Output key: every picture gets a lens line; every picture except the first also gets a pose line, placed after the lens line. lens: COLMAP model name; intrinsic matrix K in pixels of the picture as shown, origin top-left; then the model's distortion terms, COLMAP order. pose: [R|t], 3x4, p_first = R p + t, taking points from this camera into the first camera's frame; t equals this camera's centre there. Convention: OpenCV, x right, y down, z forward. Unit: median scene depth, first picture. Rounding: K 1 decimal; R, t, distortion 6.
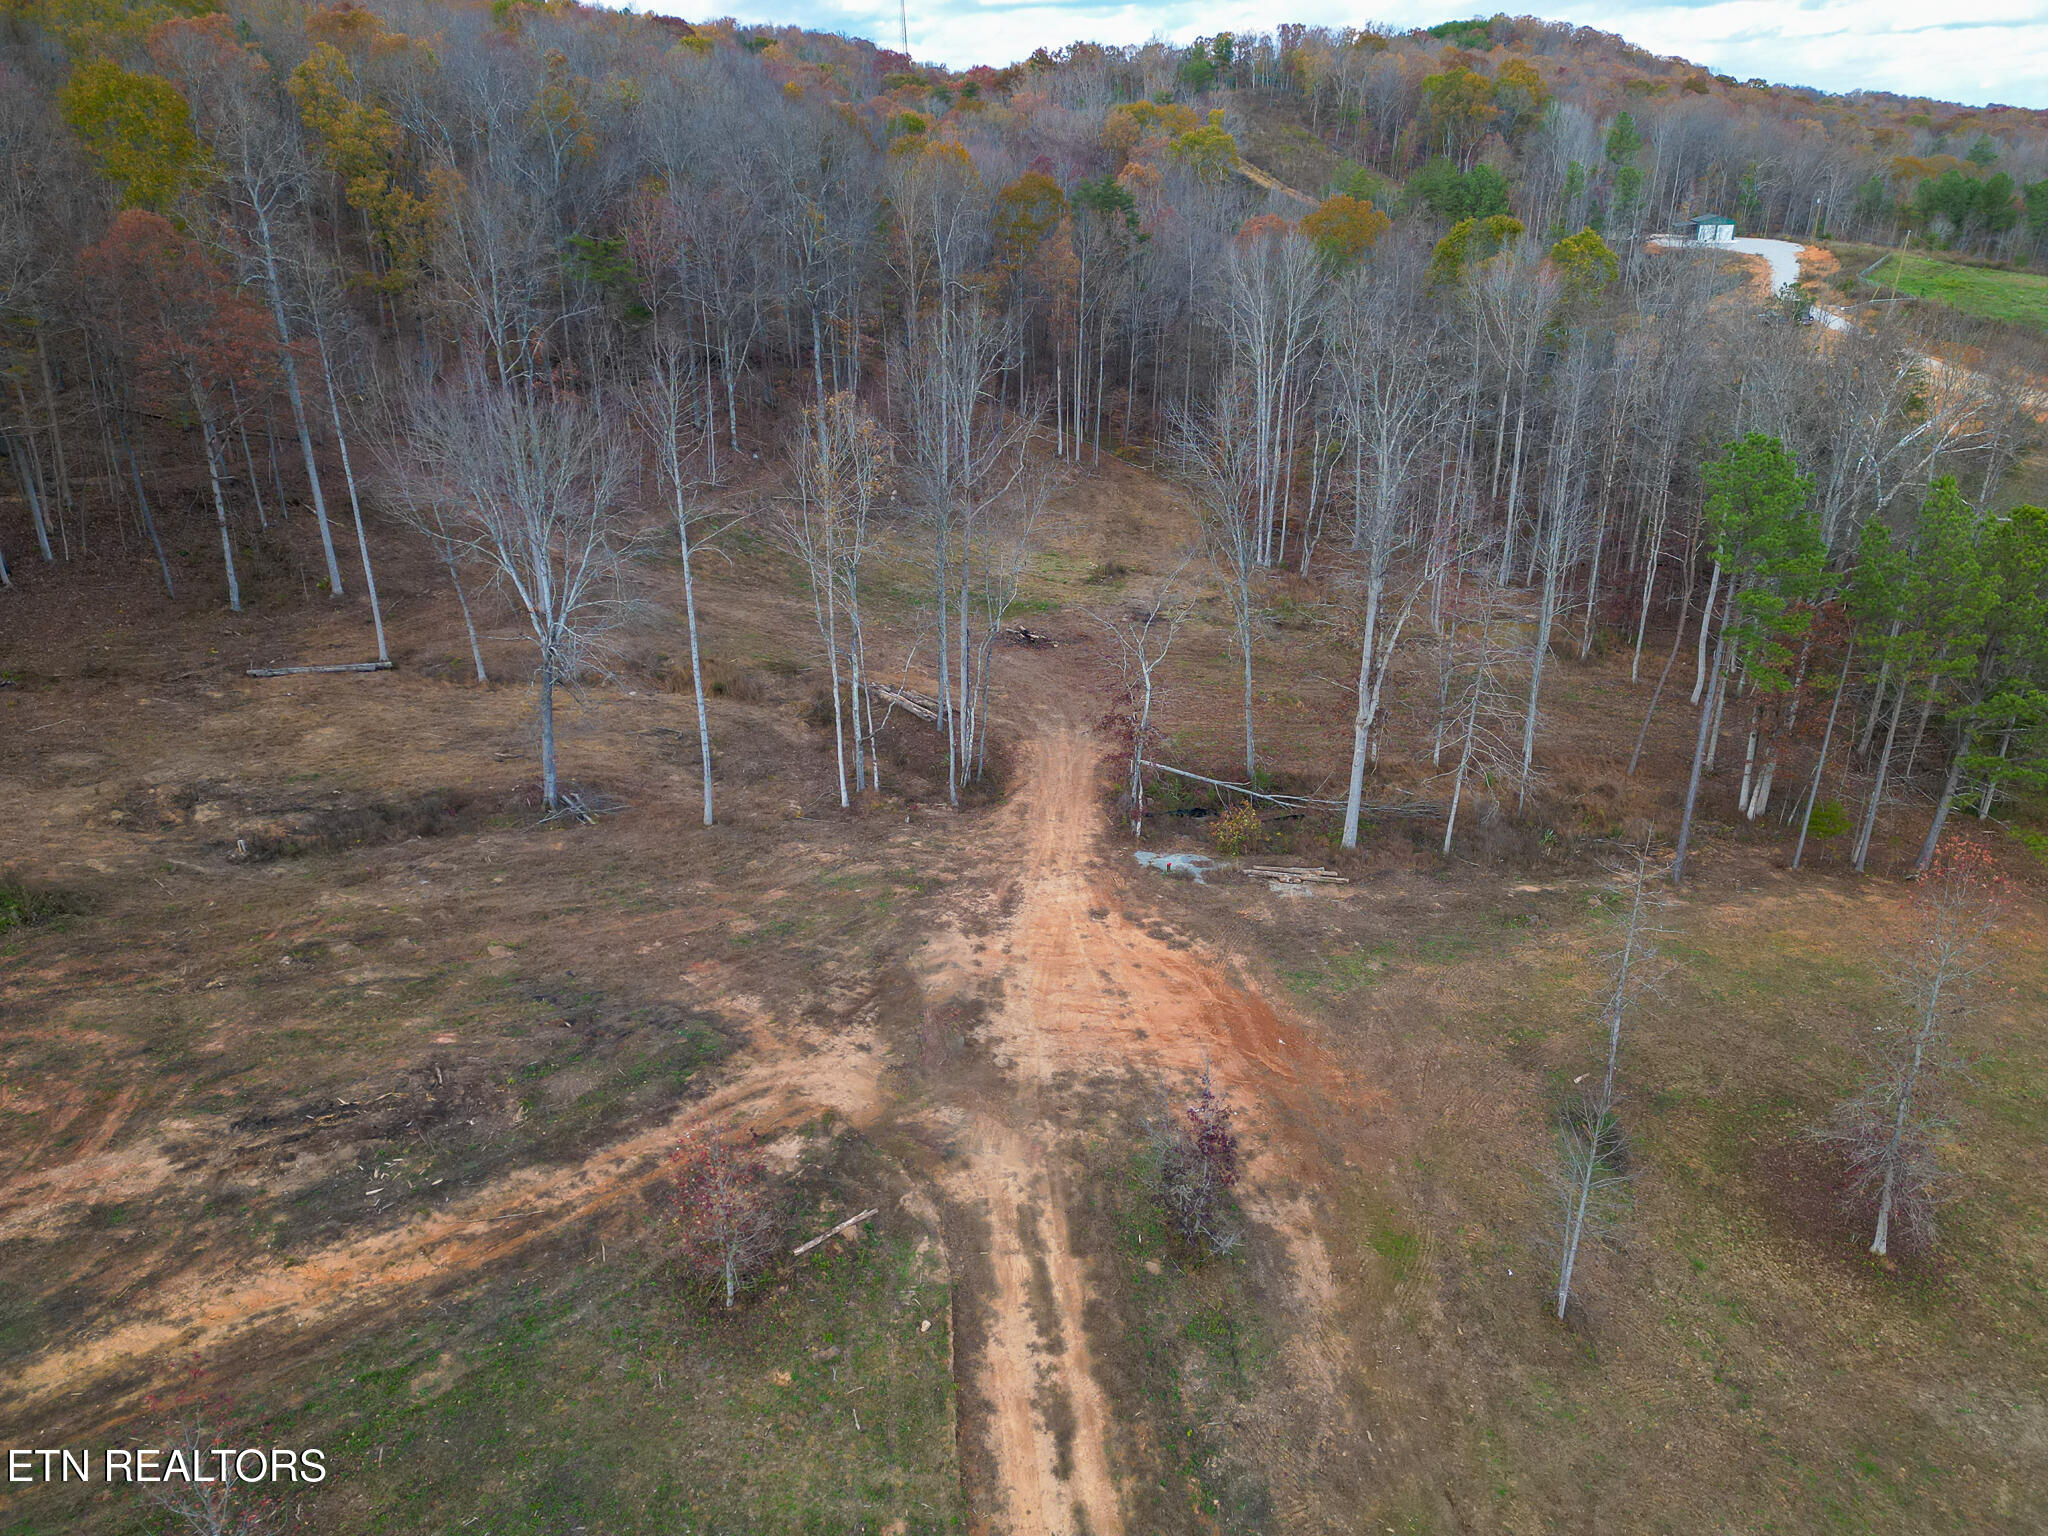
lens RADIAL K [[1420.7, 0, 1028.9], [0, 1420.7, 768.9], [0, 0, 1]] dist [0.070572, -0.063367]
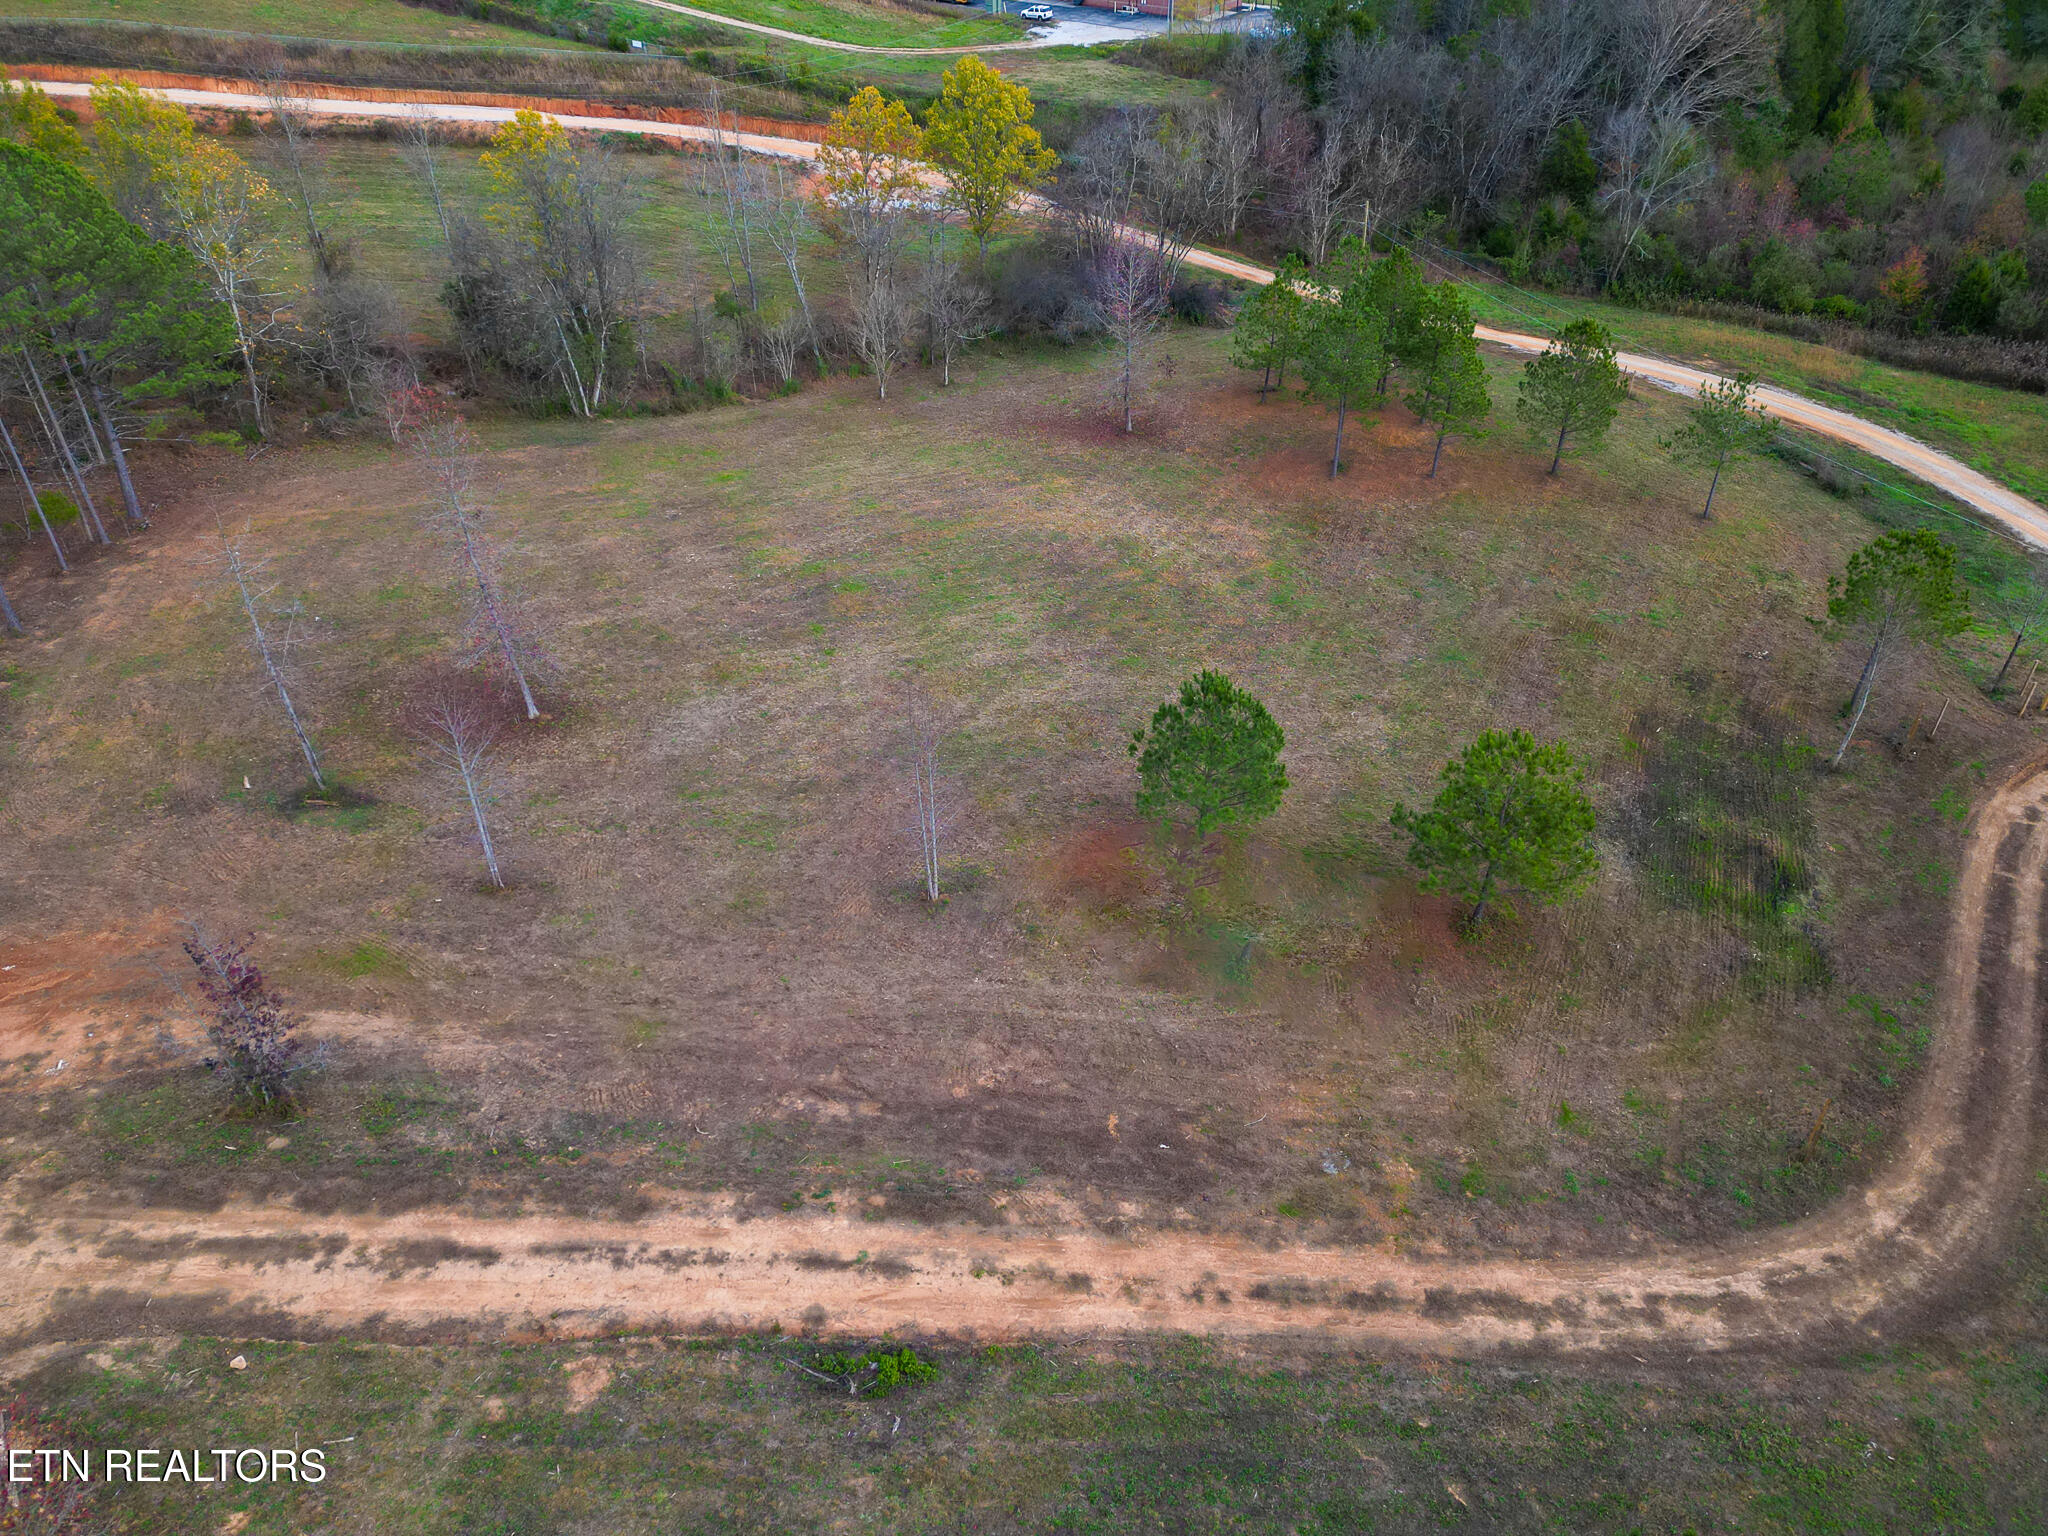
lens RADIAL K [[1420.7, 0, 1028.9], [0, 1420.7, 768.9], [0, 0, 1]] dist [0.070572, -0.063367]
pose [[0.121579, -0.582935, 0.803372, -0.387546], [0.399576, 0.769640, 0.497989, -0.083453], [-0.908602, 0.260463, 0.326499, 0.185919]]
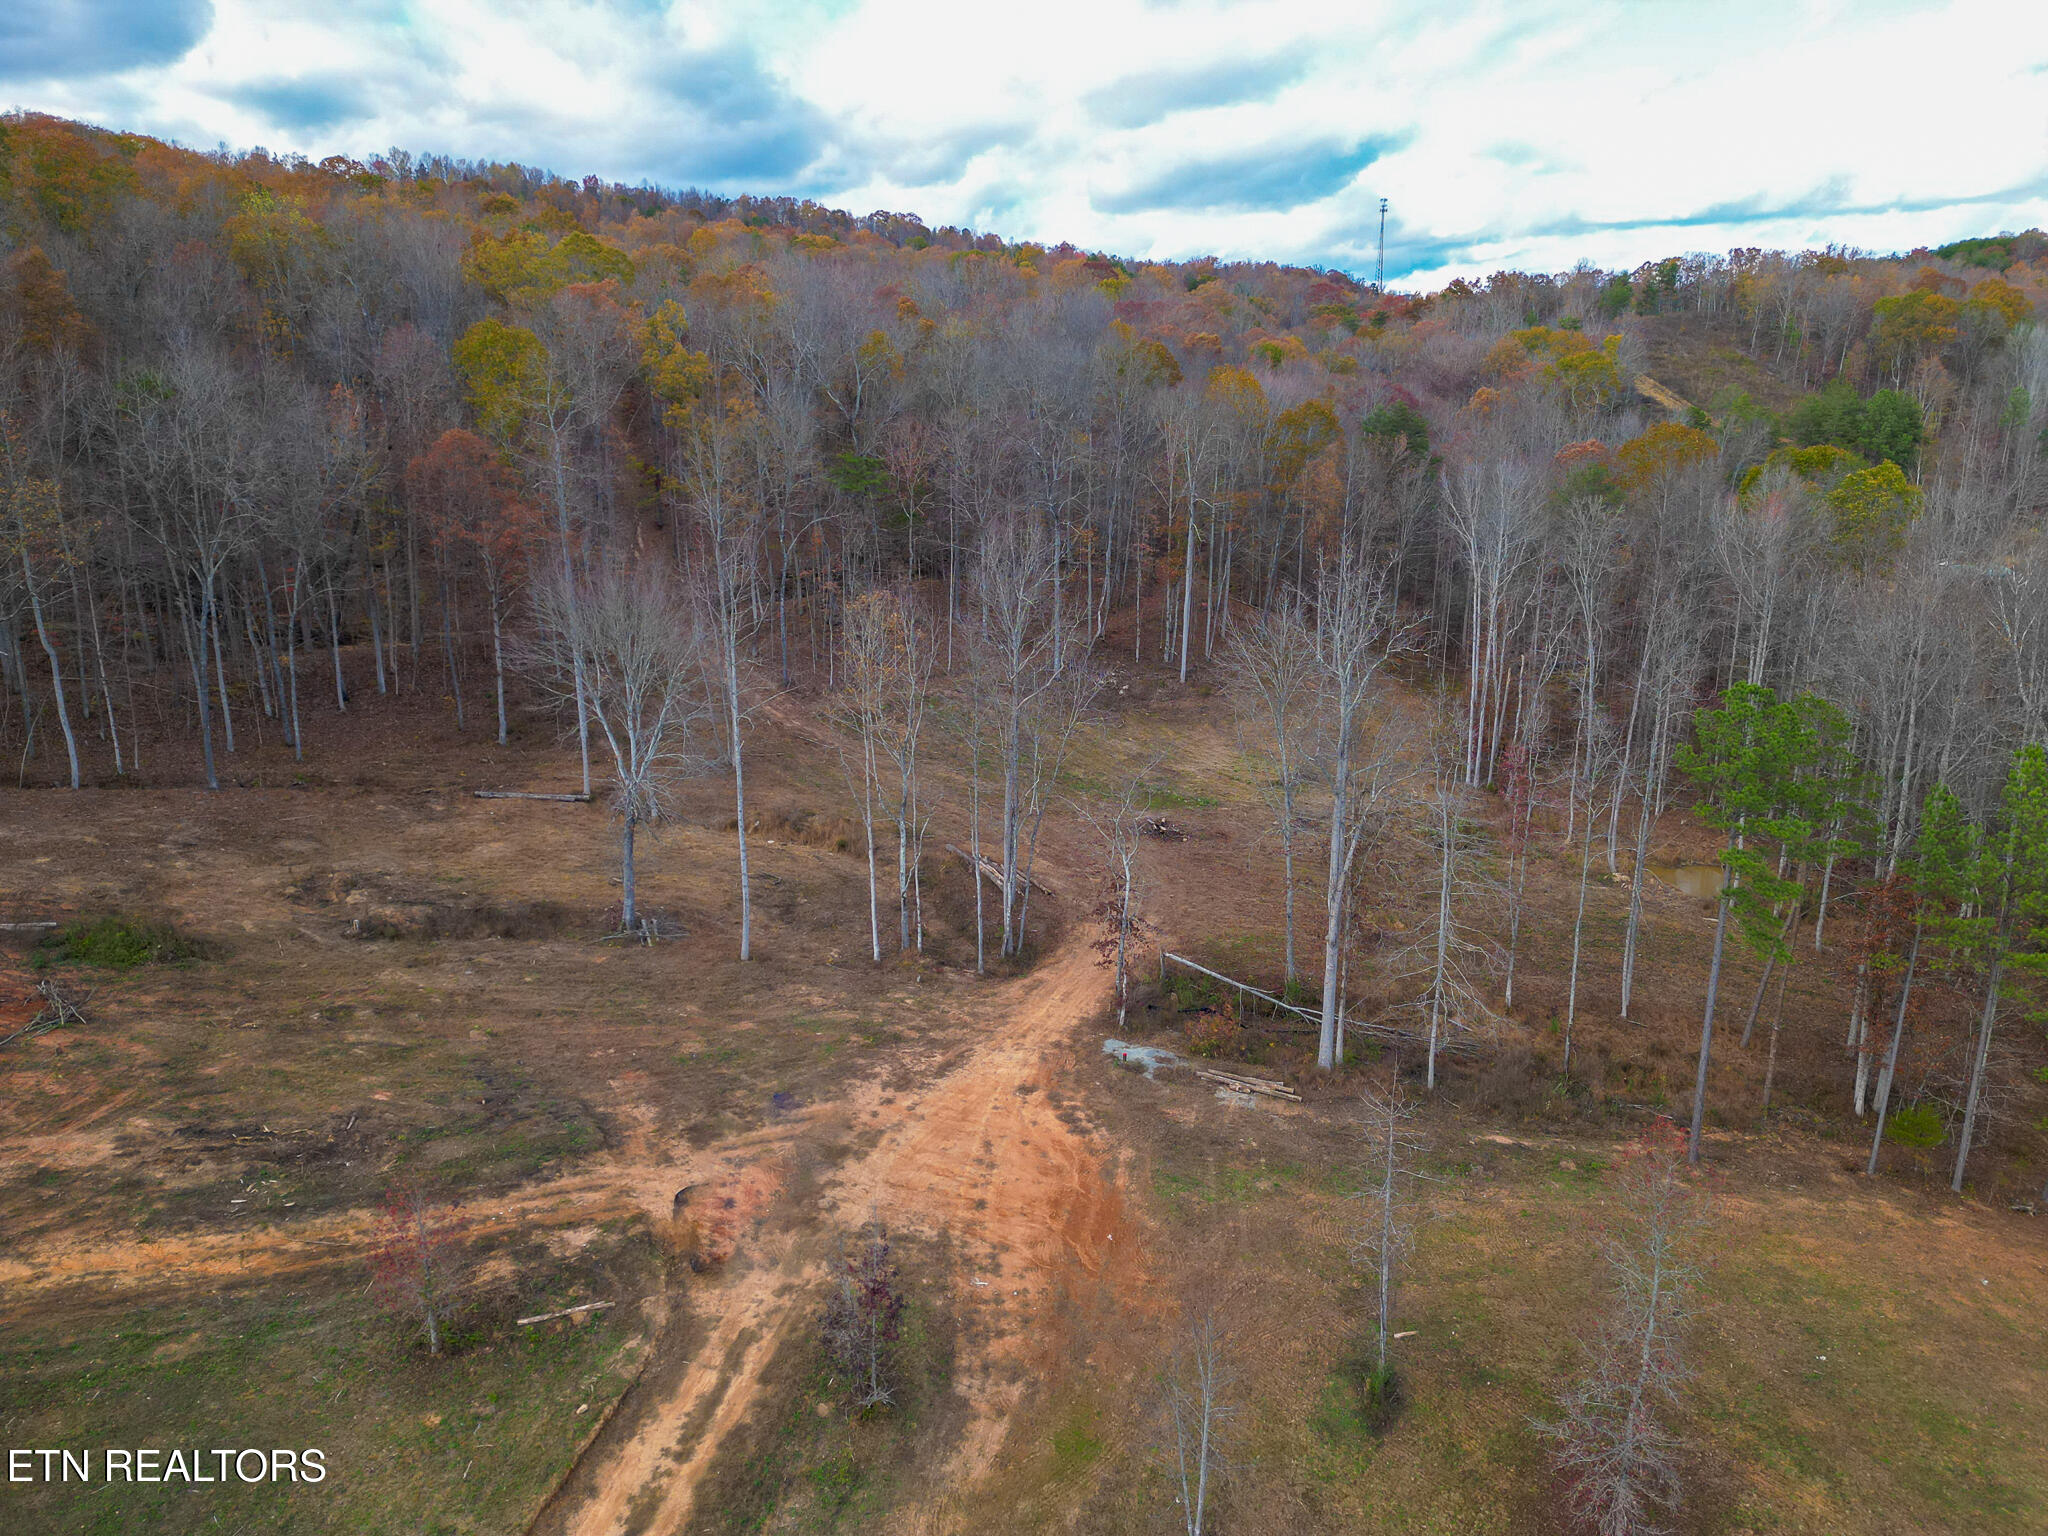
lens RADIAL K [[1420.7, 0, 1028.9], [0, 1420.7, 768.9], [0, 0, 1]] dist [0.070572, -0.063367]
pose [[0.948617, 0.086742, -0.304306, 0.442666], [-0.126738, 0.985339, -0.114212, -0.012708], [0.289937, 0.146910, 0.945703, -0.022228]]
